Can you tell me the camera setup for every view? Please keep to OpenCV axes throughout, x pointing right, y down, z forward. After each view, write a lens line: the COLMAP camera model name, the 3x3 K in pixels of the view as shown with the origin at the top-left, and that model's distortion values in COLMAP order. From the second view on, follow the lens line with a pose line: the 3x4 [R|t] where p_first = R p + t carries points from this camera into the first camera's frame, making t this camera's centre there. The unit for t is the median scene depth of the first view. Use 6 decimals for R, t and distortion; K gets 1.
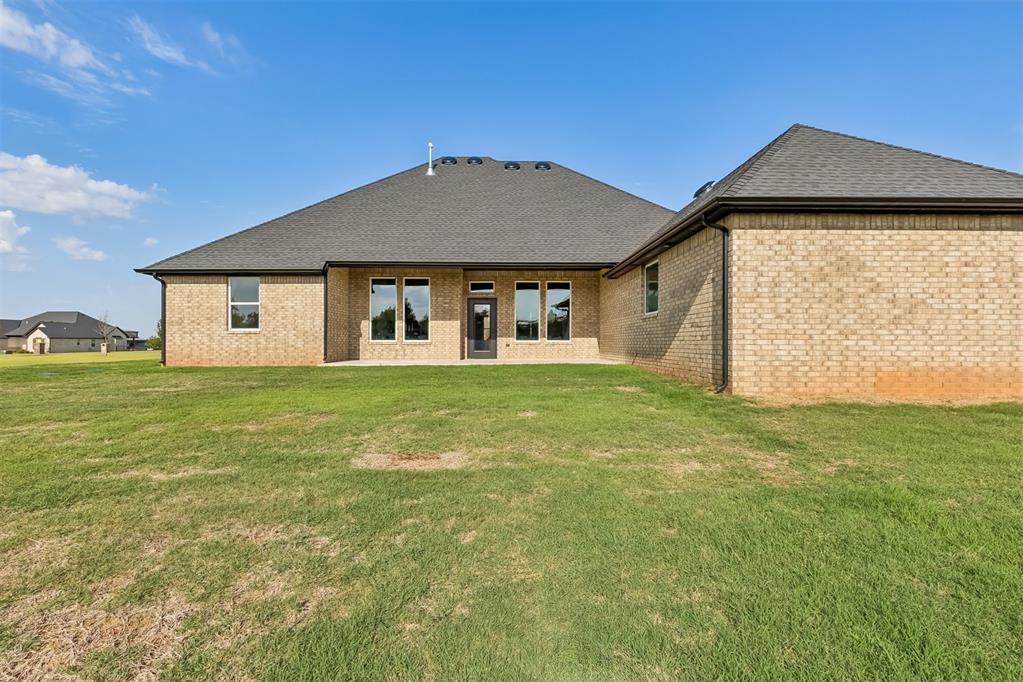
lens RADIAL K [[462.8, 0, 511.5], [0, 462.8, 341.0], [0, 0, 1]] dist [0.003015, 0.000271]
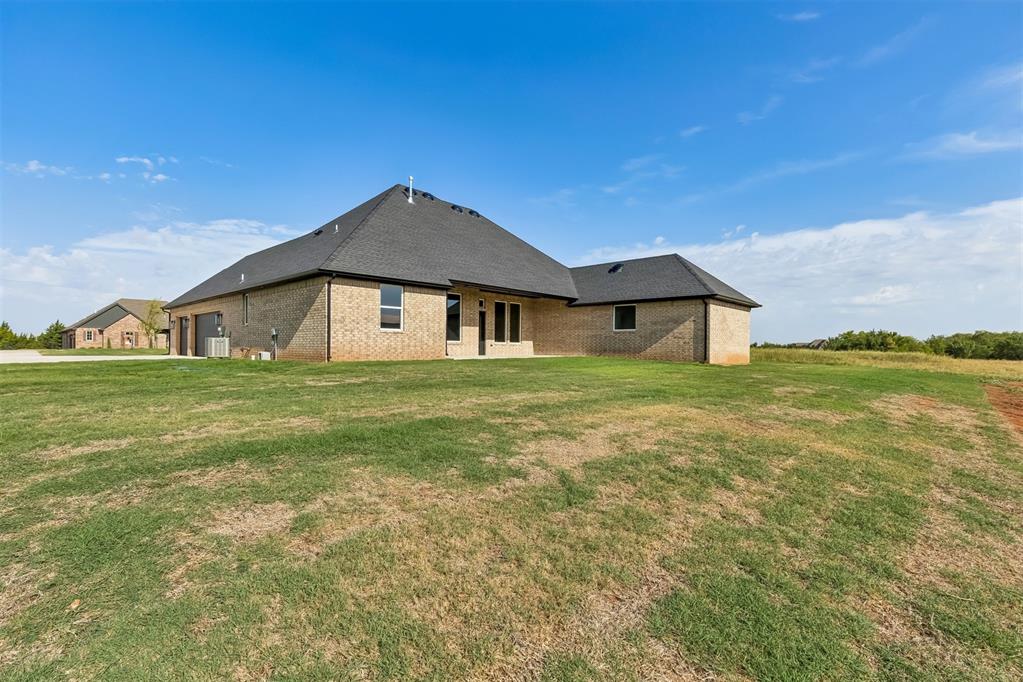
lens RADIAL K [[463.2, 0, 511.8], [0, 463.2, 346.2], [0, 0, 1]] dist [0.013442, 0.000167]
pose [[0.699041, 0.010811, 0.715000, -1.028217], [-0.013663, 0.999905, -0.001761, 0.013368], [-0.714951, -0.008538, 0.699123, -0.035312]]
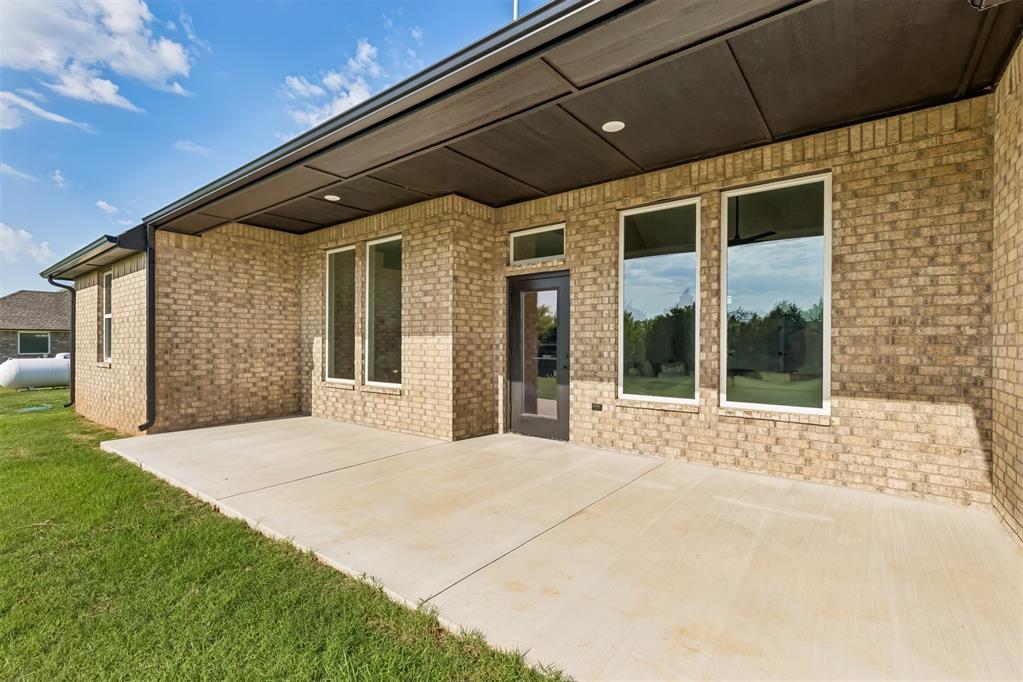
lens RADIAL K [[460.0, 0, 511.3], [0, 460.0, 343.8], [0, 0, 1]] dist [0.001183, 0.000977]
pose [[0.777518, 0.003690, -0.628850, 0.161731], [-0.000052, 0.999983, 0.005803, -0.040794], [0.628861, -0.004480, 0.777505, 0.739253]]
